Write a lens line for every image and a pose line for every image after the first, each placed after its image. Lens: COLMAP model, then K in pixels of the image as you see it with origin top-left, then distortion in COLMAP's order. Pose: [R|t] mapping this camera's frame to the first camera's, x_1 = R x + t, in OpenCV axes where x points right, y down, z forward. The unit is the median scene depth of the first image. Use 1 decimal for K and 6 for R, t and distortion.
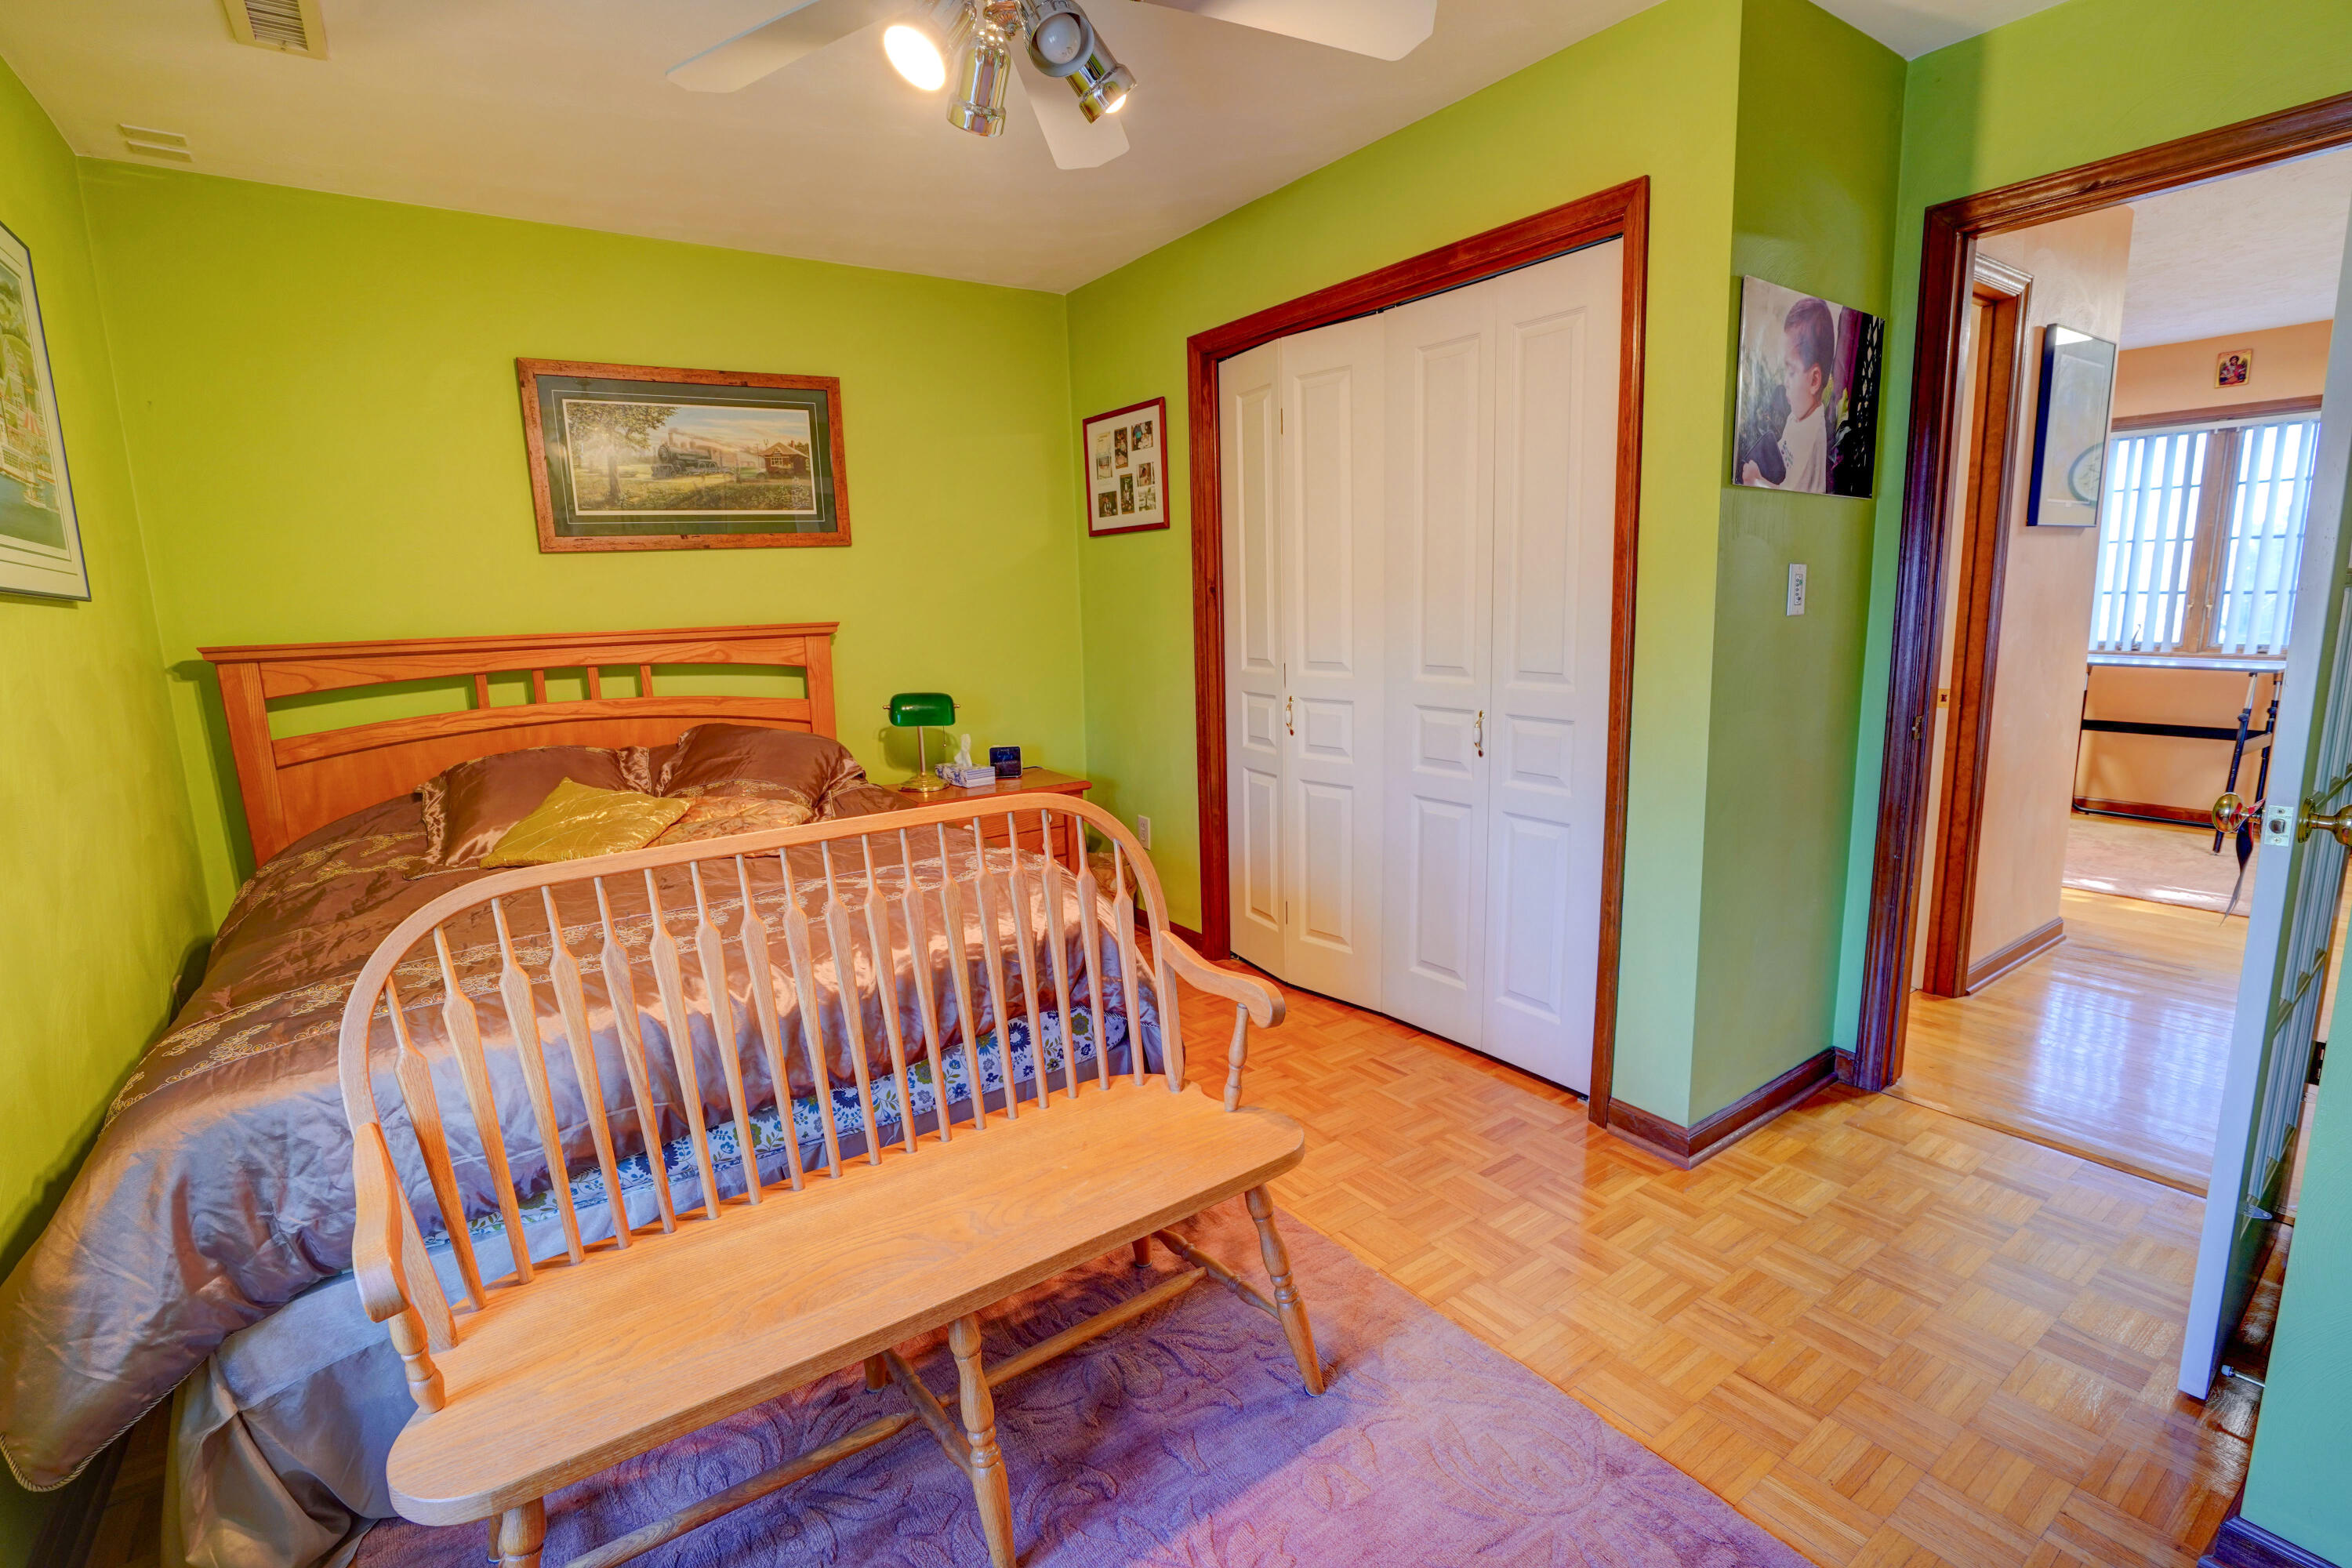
lens RADIAL K [[1087.7, 0, 1176.4], [0, 1087.7, 790.5], [0, 0, 1]] dist [-0.053448, 0.021007]
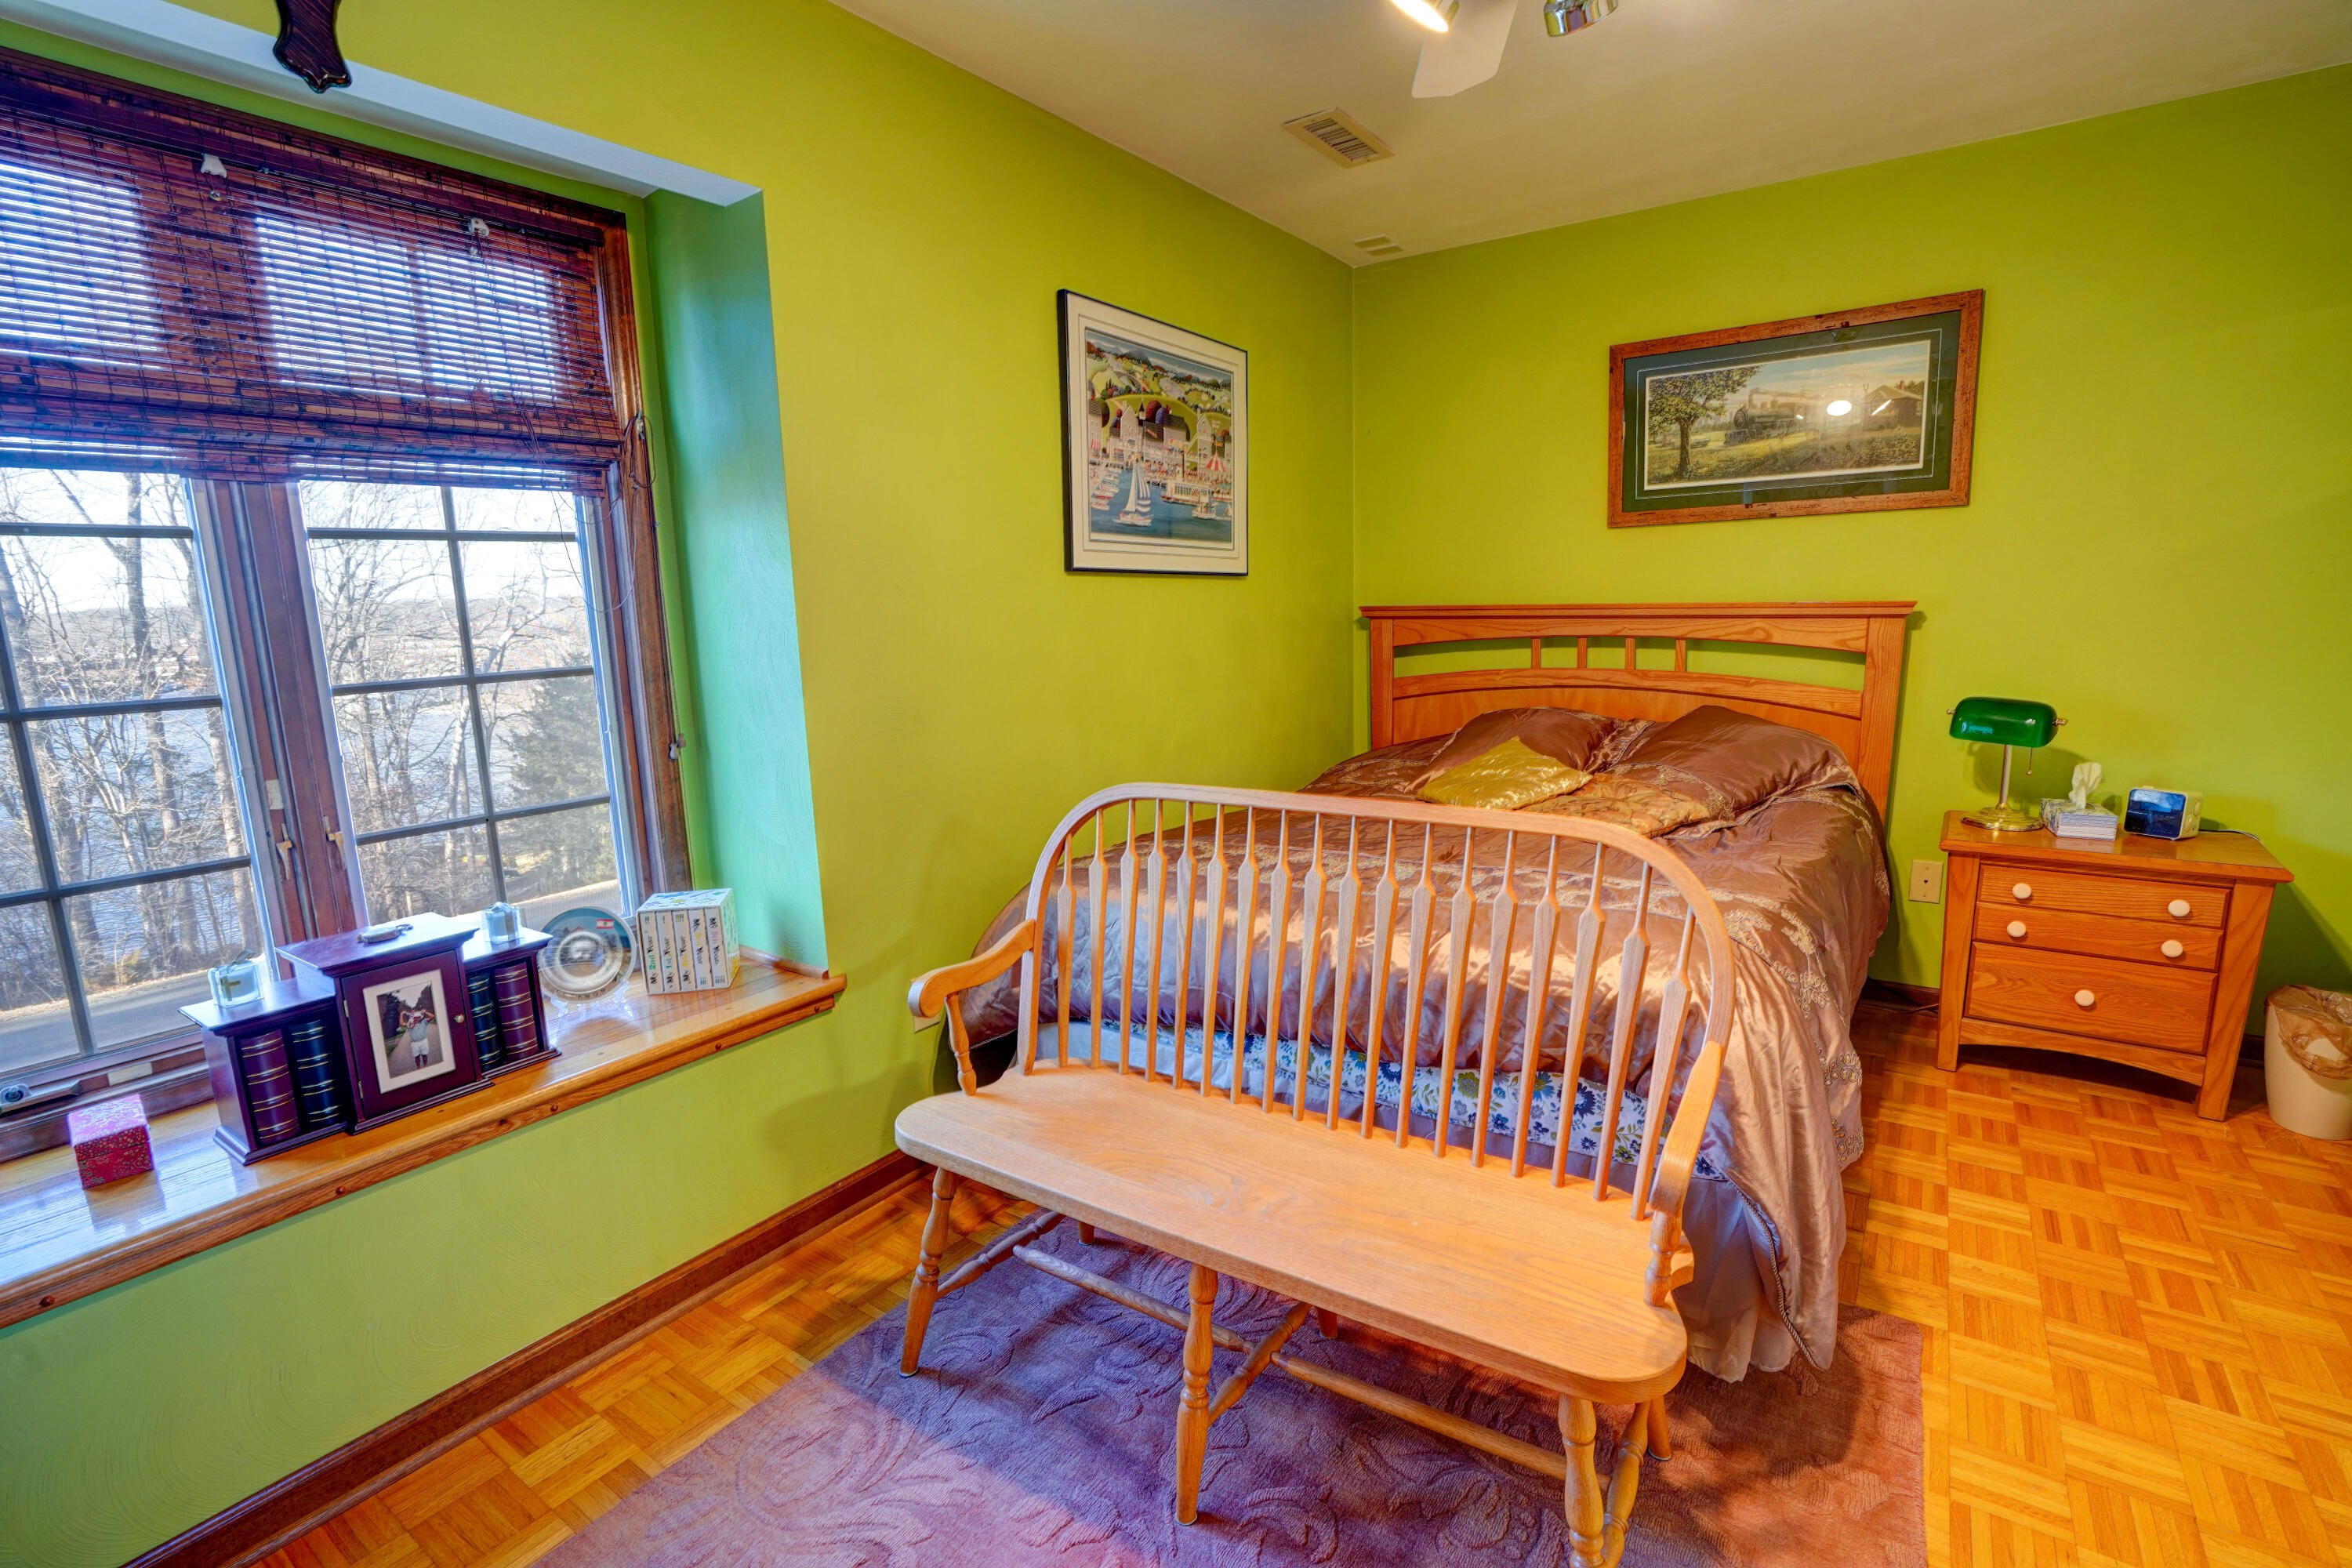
lens RADIAL K [[1087.7, 0, 1176.4], [0, 1087.7, 790.5], [0, 0, 1]] dist [-0.053448, 0.021007]
pose [[0.342926, 0.180858, -0.921788, 0.306888], [-0.149024, 0.979338, 0.136709, -0.050200], [0.927466, 0.090488, 0.362792, 0.242594]]
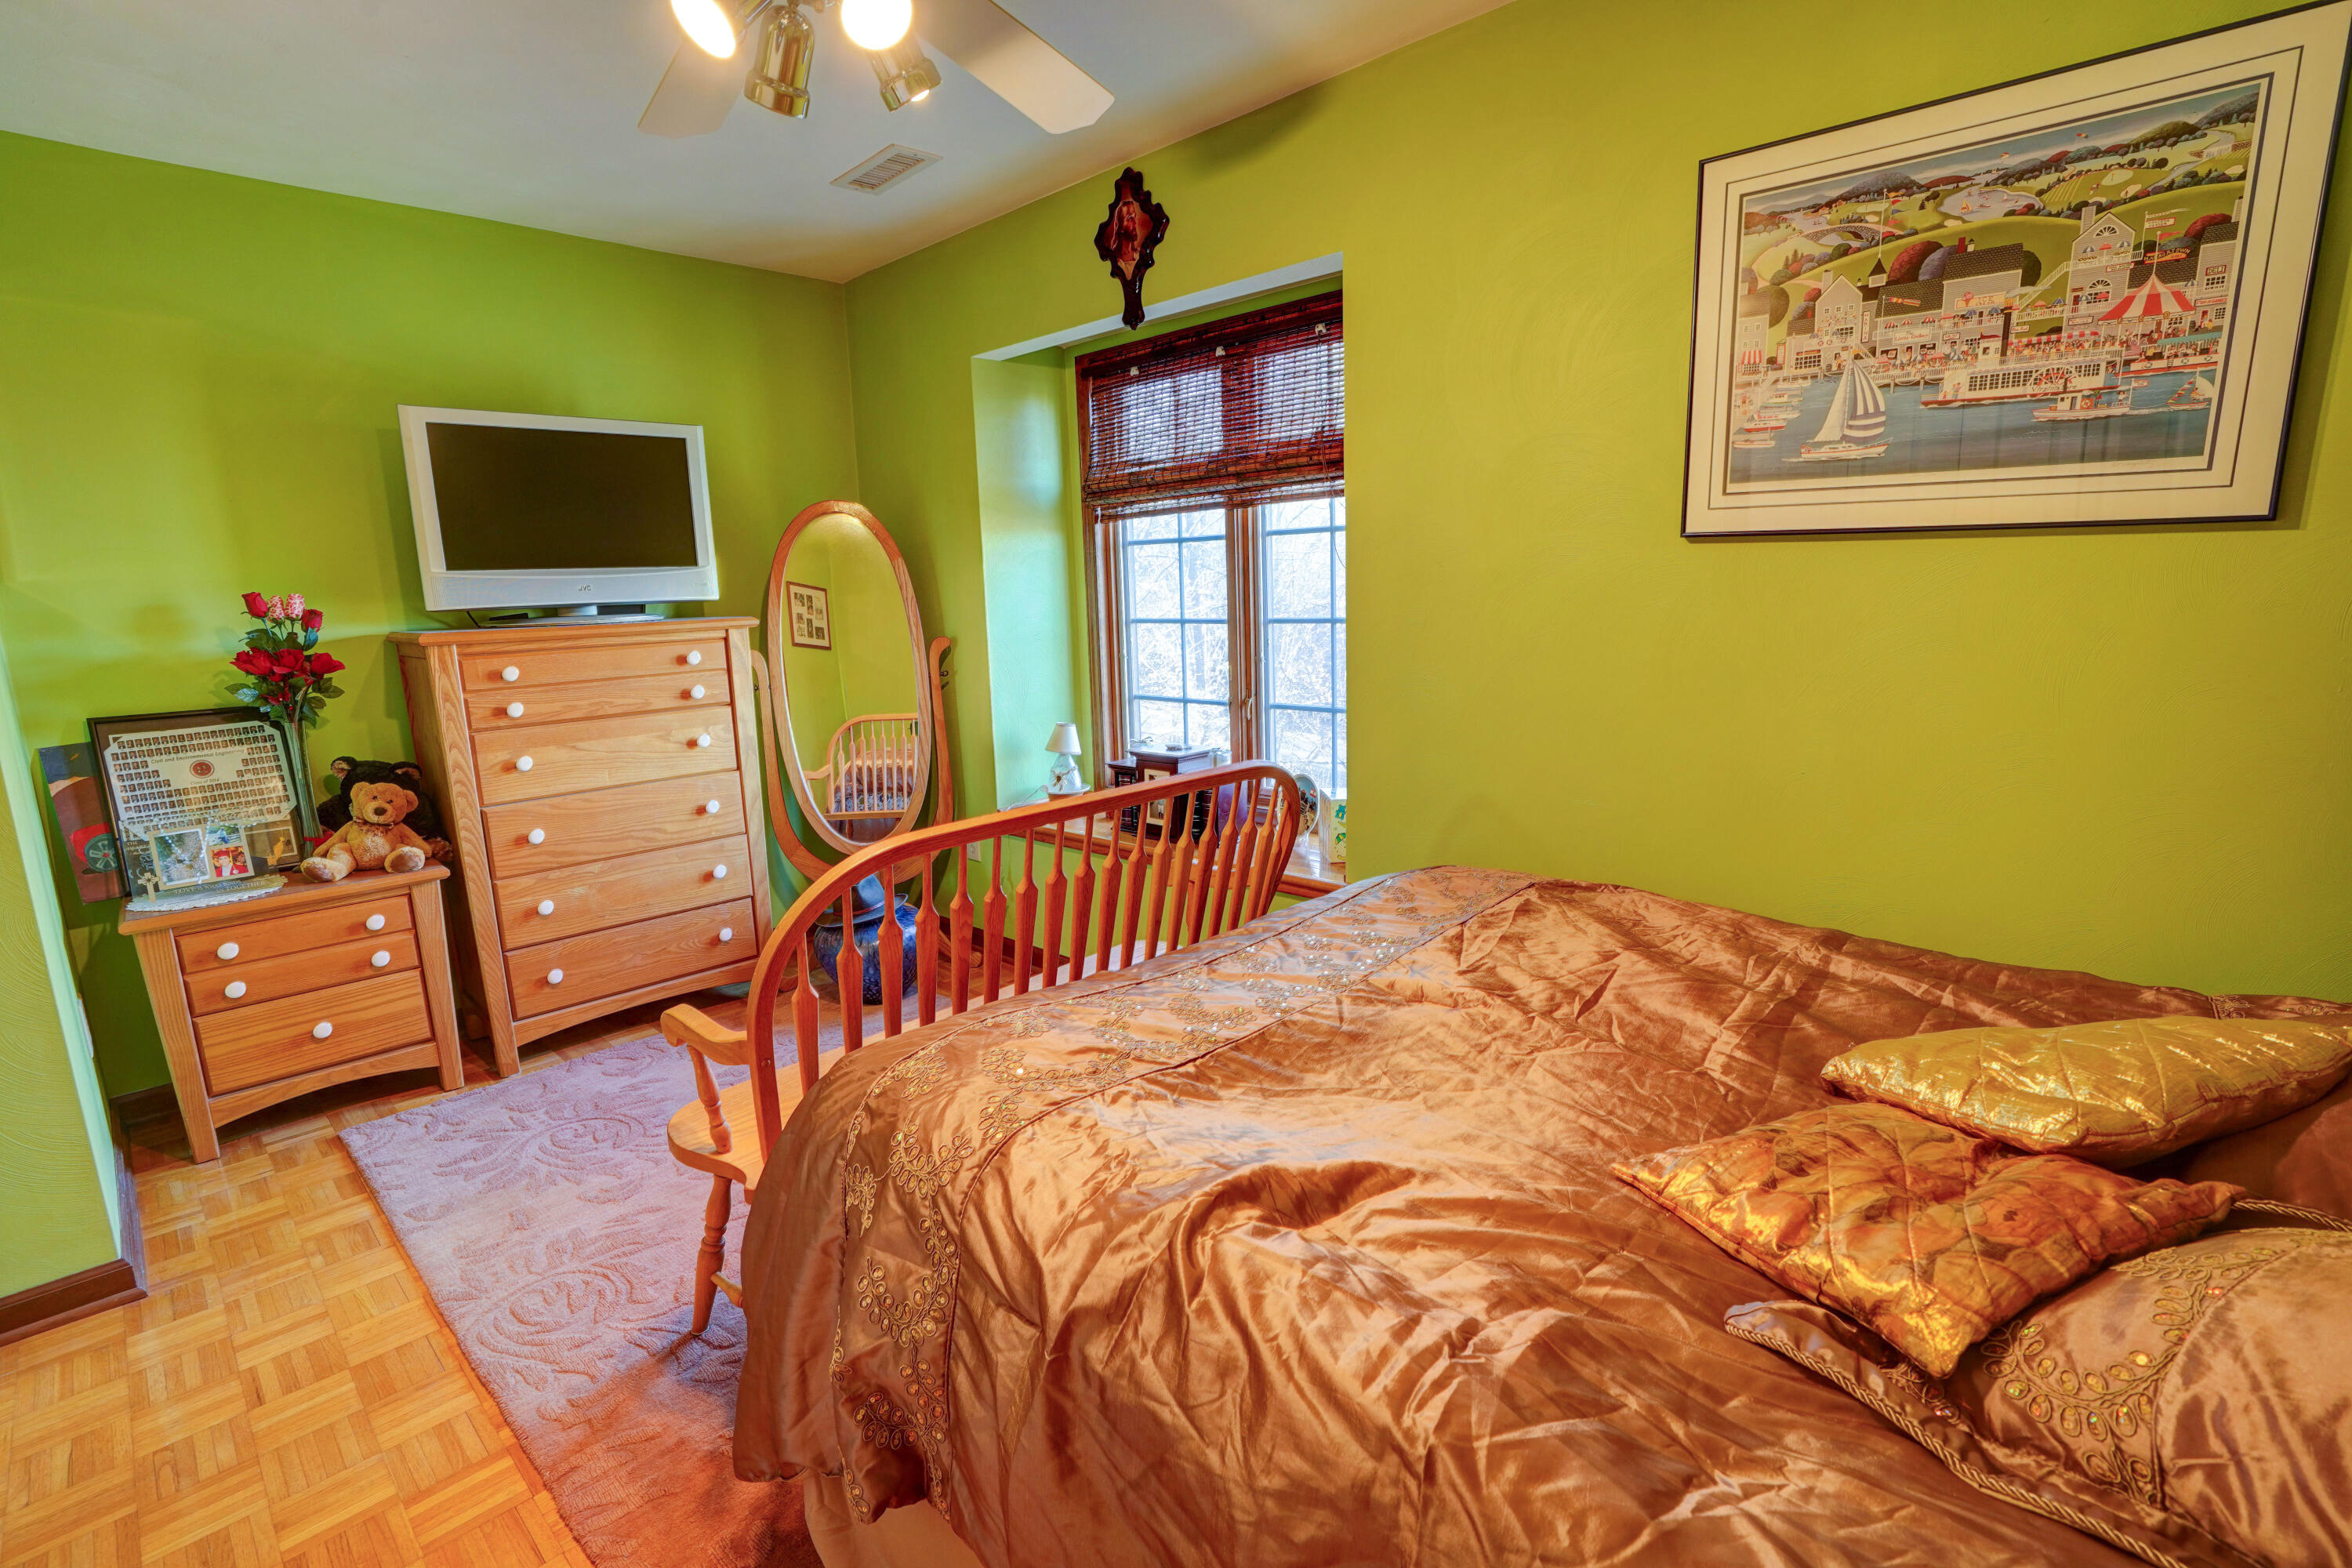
lens RADIAL K [[1087.7, 0, 1176.4], [0, 1087.7, 790.5], [0, 0, 1]] dist [-0.053448, 0.021007]
pose [[-0.979256, 0.087147, -0.182927, -0.107839], [0.016186, 0.933545, 0.358095, -0.184399], [0.201977, 0.347706, -0.915590, 1.041618]]
